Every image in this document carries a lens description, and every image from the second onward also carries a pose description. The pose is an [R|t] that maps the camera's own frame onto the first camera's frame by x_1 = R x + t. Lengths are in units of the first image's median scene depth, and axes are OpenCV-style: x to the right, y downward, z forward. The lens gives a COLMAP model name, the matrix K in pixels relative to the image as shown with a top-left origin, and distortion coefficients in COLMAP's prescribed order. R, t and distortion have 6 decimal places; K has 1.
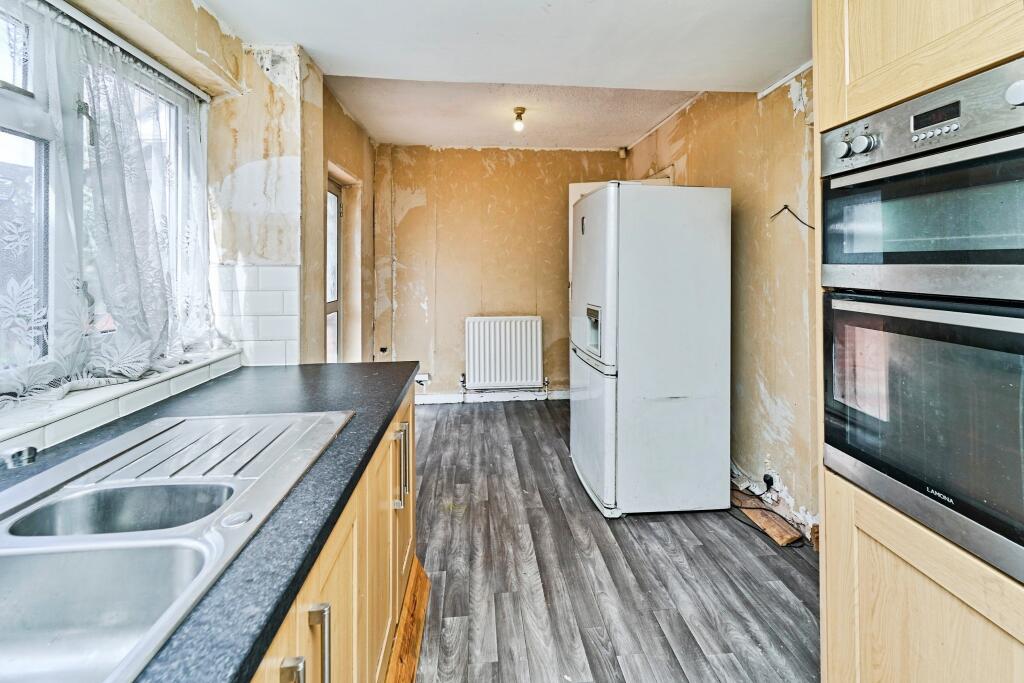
lens RADIAL K [[420.7, 0, 513.6], [0, 420.7, 334.4], [0, 0, 1]] dist [-0.000838, -0.000099]
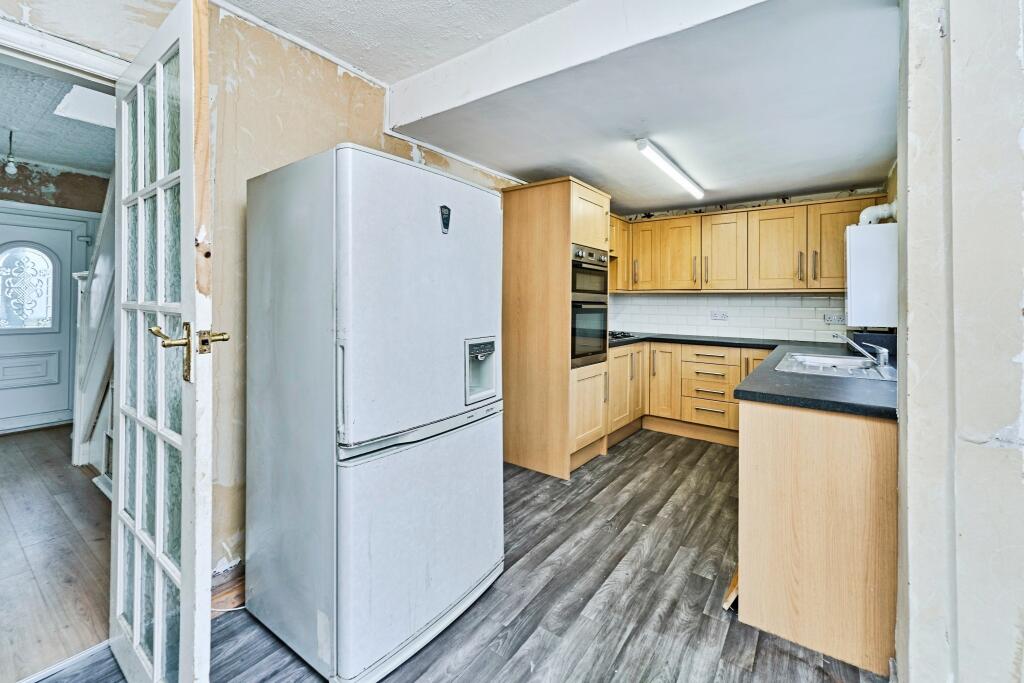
lens RADIAL K [[420.7, 0, 537.5], [0, 420.7, 310.6], [0, 0, 1]] dist [-0.000838, -0.000099]
pose [[-0.782043, -0.017166, 0.622988, -0.460497], [0.086550, 0.986943, 0.135841, -0.257163], [-0.617186, 0.160153, -0.770346, 1.916946]]
